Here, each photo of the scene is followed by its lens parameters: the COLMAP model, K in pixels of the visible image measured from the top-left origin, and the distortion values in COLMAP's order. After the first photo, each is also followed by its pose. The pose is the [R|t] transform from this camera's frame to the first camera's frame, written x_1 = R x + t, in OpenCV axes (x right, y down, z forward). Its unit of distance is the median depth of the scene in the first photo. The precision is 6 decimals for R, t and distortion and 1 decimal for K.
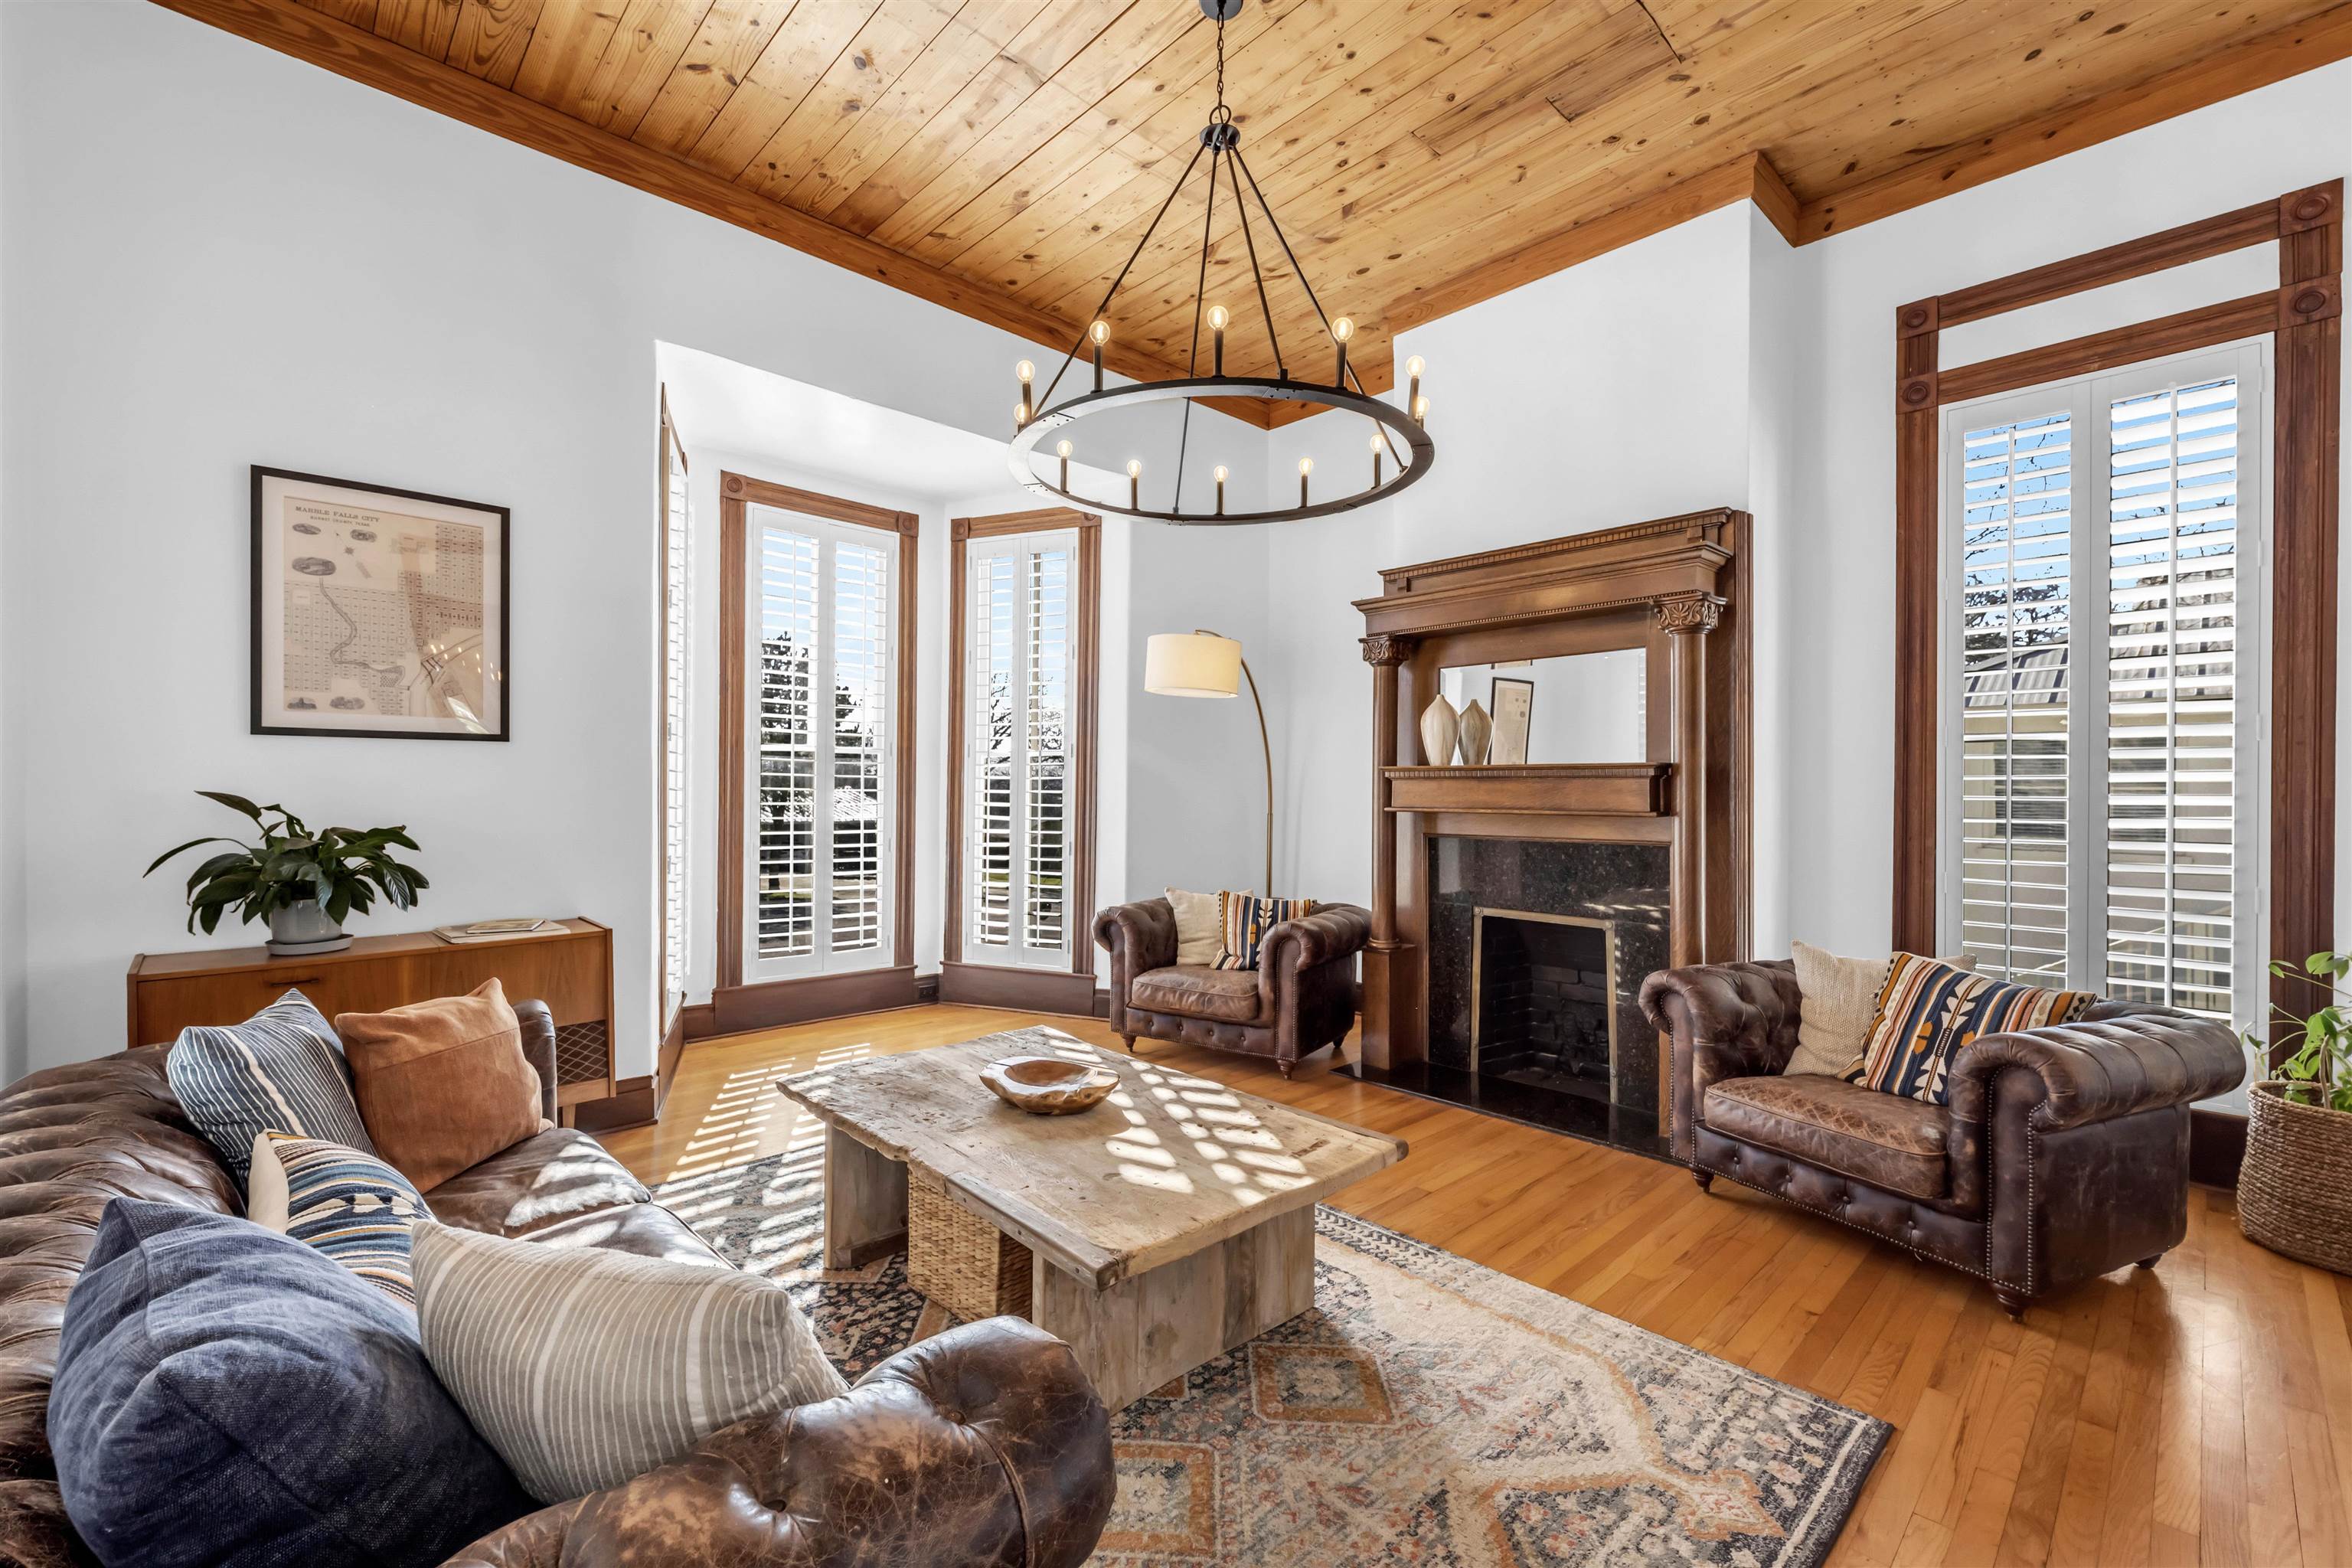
lens RADIAL K [[970.5, 0, 1180.4], [0, 970.5, 786.1], [0, 0, 1]] dist [-0.002629, -0.000315]
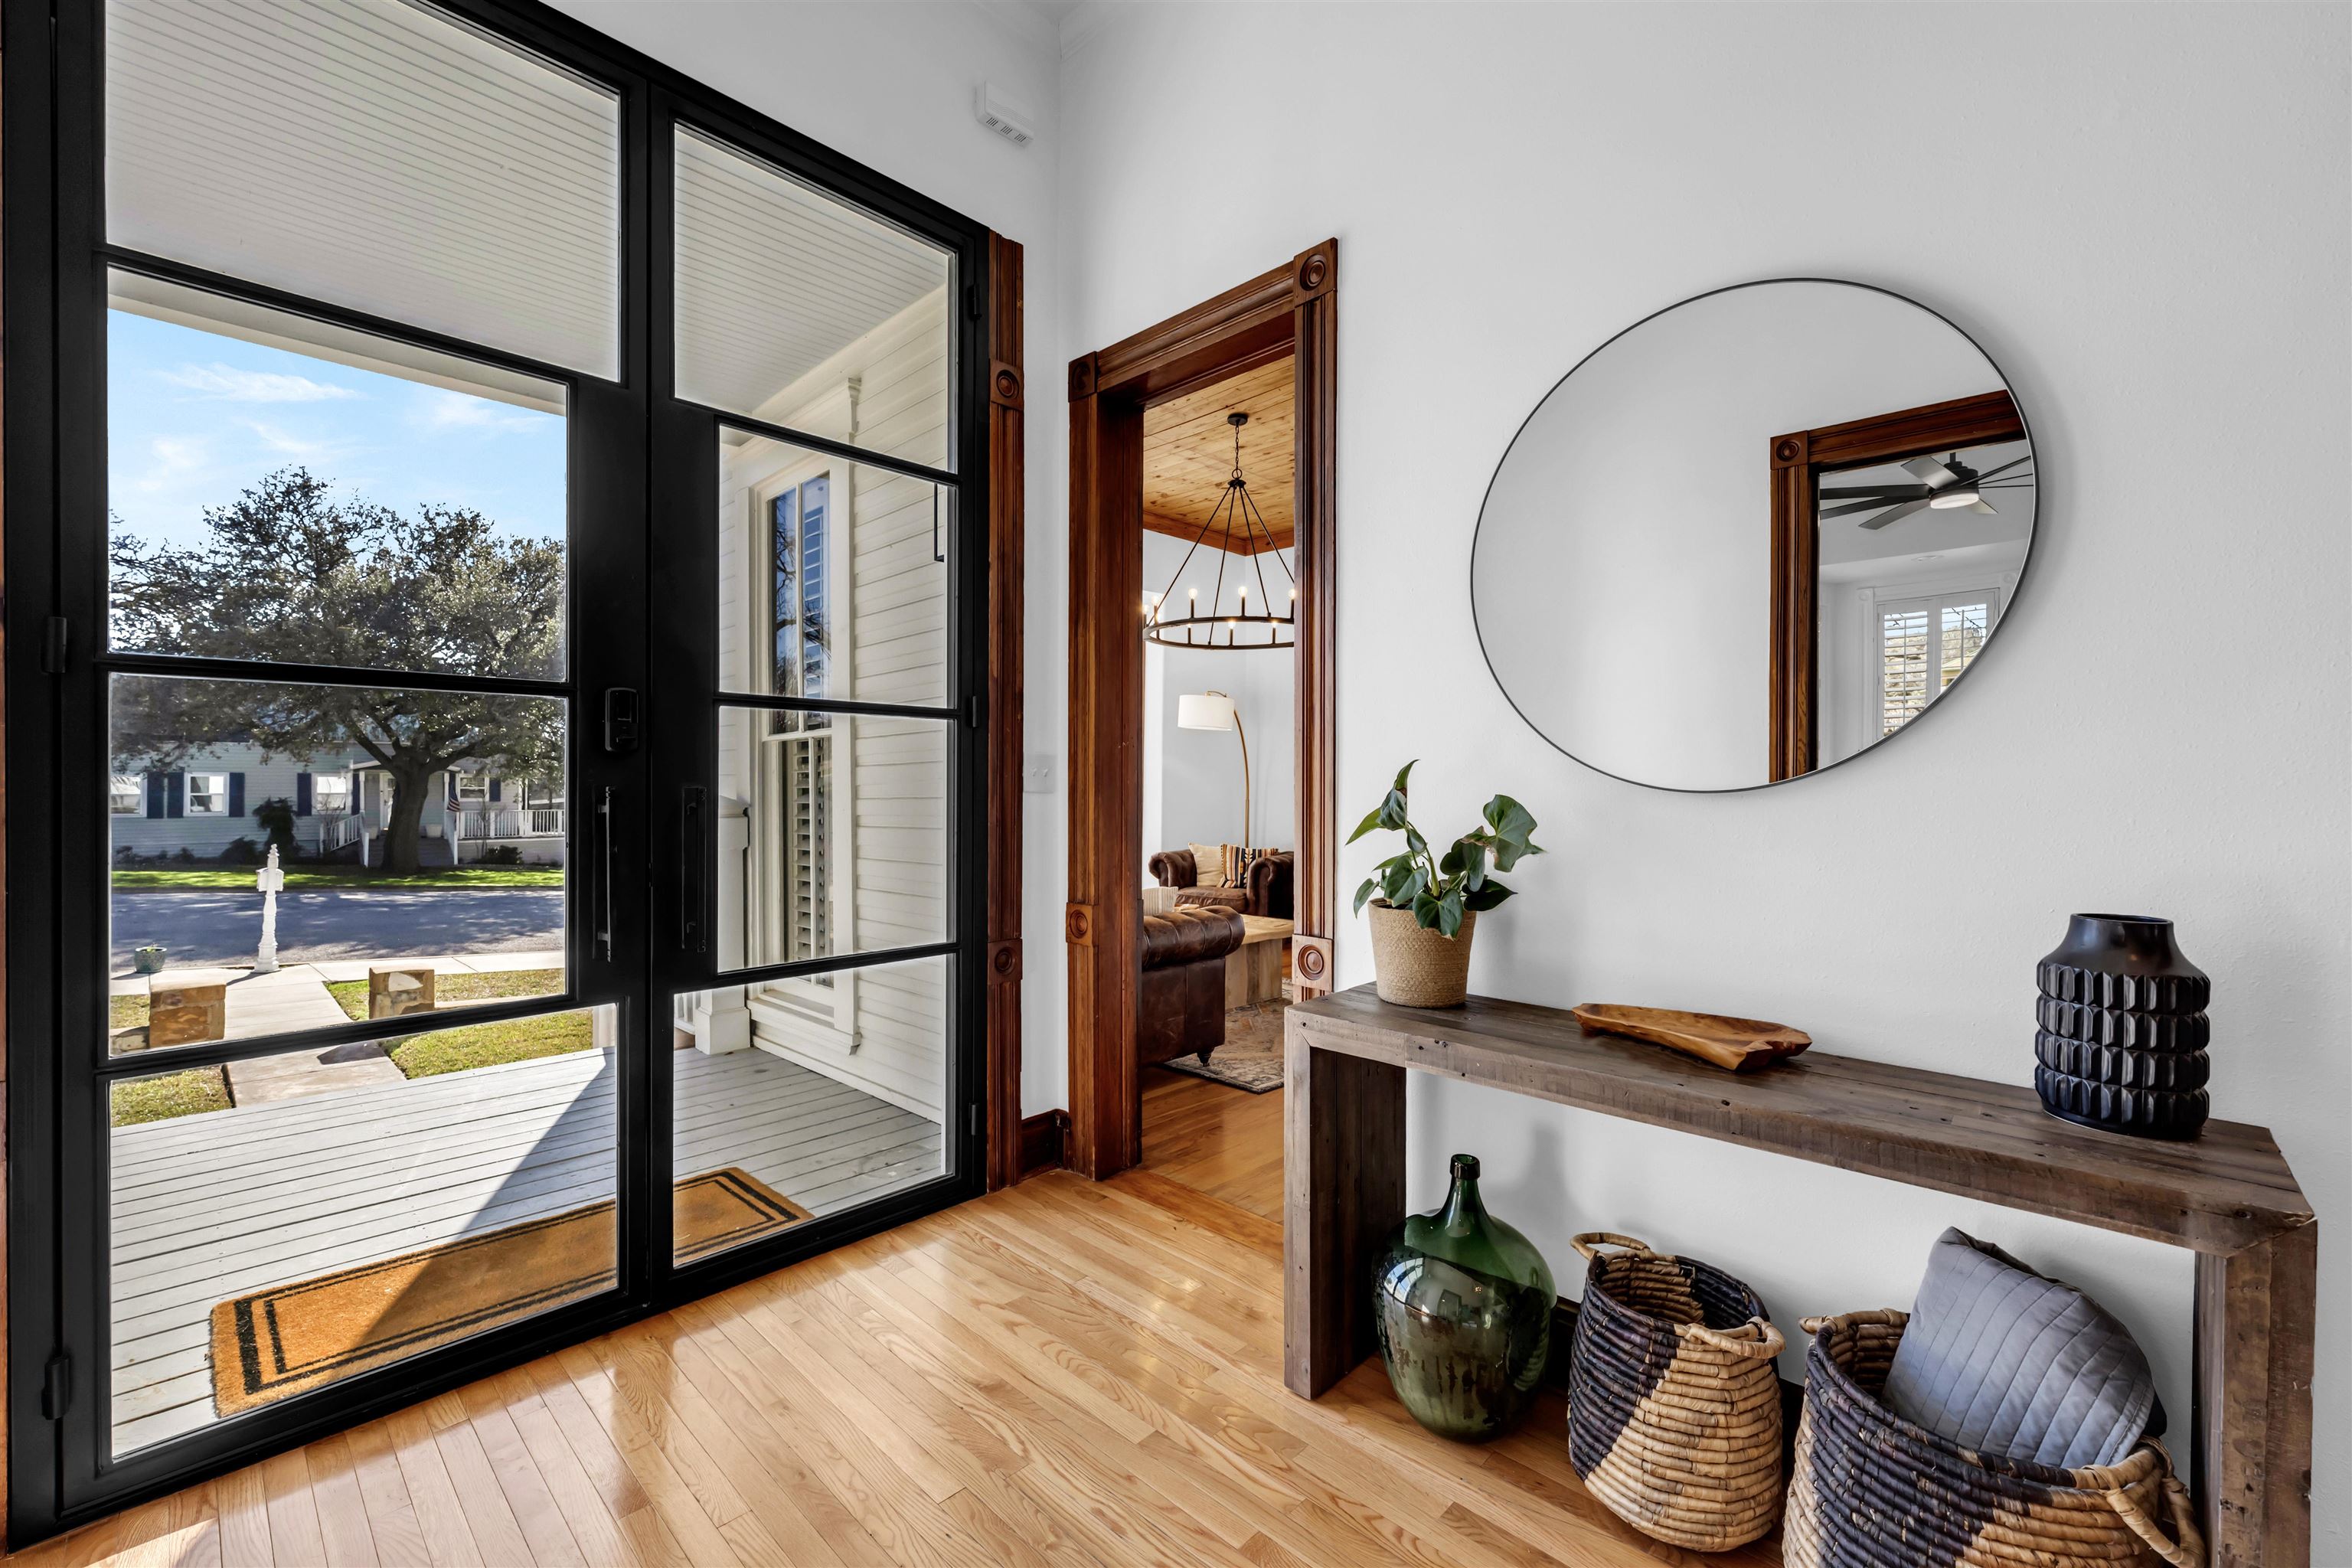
lens RADIAL K [[970.5, 0, 1169.5], [0, 970.5, 790.9], [0, 0, 1]] dist [-0.002629, -0.000315]
pose [[0.999339, -0.000309, 0.036339, -0.118566], [0.000296, 1.000000, 0.000363, 0.014140], [-0.036339, -0.000352, 0.999339, -0.740233]]
